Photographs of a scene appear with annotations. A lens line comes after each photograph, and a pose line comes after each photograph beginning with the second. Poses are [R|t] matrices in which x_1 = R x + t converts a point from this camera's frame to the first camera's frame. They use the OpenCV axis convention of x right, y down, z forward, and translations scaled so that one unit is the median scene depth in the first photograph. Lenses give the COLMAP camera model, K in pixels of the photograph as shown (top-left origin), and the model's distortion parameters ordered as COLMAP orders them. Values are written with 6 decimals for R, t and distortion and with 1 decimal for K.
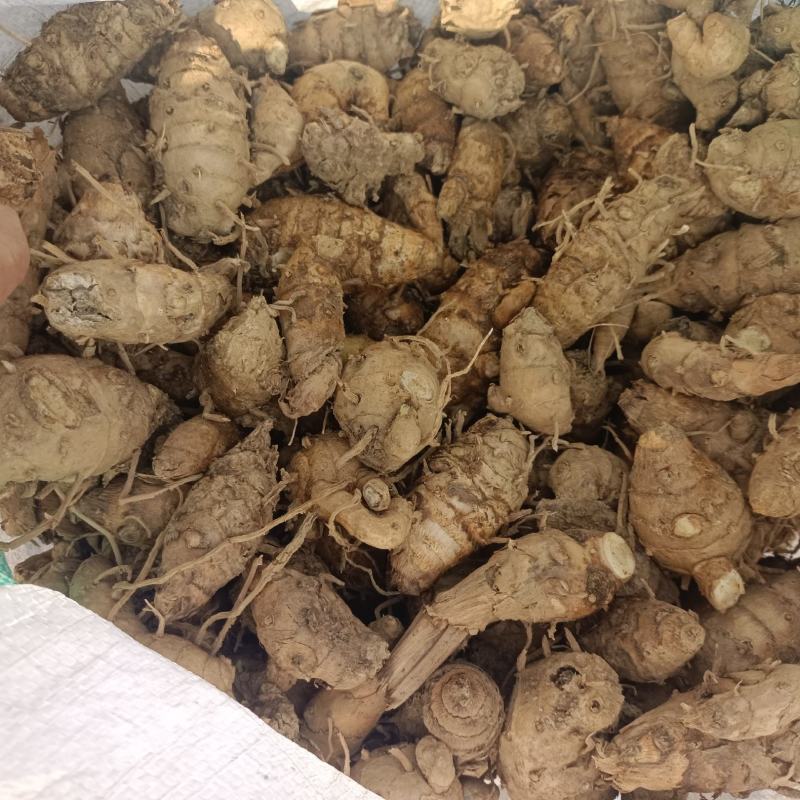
lens RADIAL K [[784.5, 0, 400.0], [0, 784.5, 400.0], [0, 0, 1]] dist [0.064828, -0.184497]
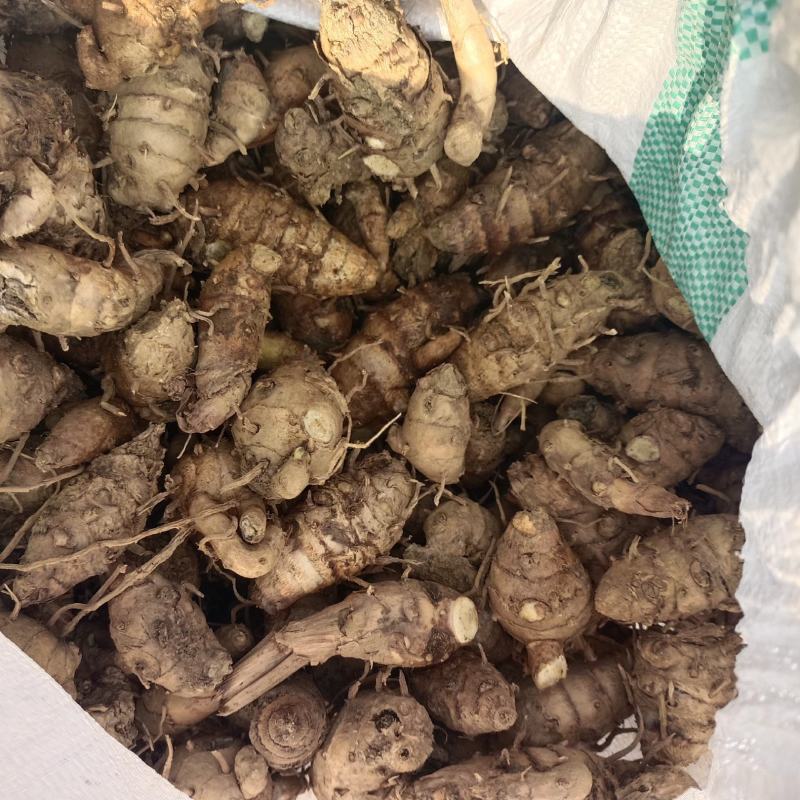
lens RADIAL K [[784.5, 0, 400.0], [0, 784.5, 400.0], [0, 0, 1]] dist [0.064828, -0.184497]
pose [[0.966636, 0.232945, 0.106542, 0.008097], [-0.247437, 0.956722, 0.153158, -0.230631], [-0.066254, -0.174410, 0.982442, 0.005425]]
